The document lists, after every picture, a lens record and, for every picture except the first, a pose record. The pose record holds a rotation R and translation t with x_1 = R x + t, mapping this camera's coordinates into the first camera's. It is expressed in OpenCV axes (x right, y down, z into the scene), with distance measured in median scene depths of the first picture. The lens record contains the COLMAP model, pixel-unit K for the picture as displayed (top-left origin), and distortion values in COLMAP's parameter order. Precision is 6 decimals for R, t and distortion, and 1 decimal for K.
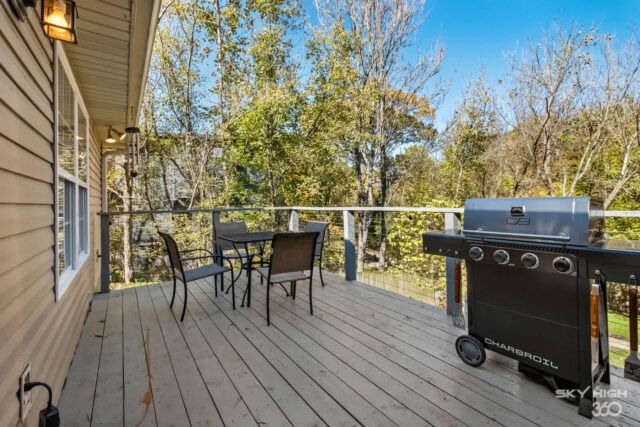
lens RADIAL K [[278.2, 0, 319.2], [0, 278.2, 208.6], [0, 0, 1]] dist [0.002001, -0.000345]
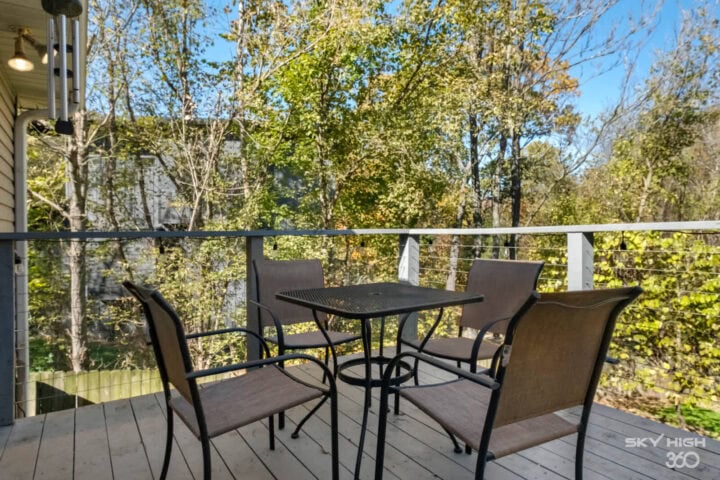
lens RADIAL K [[434.9, 0, 360.6], [0, 434.9, 240.0], [0, 0, 1]] dist [0.000360, -0.002089]
pose [[0.999116, 0.004856, -0.041759, -0.070541], [-0.005220, 0.999949, -0.008594, 0.008823], [0.041716, 0.008805, 0.999091, 0.125508]]
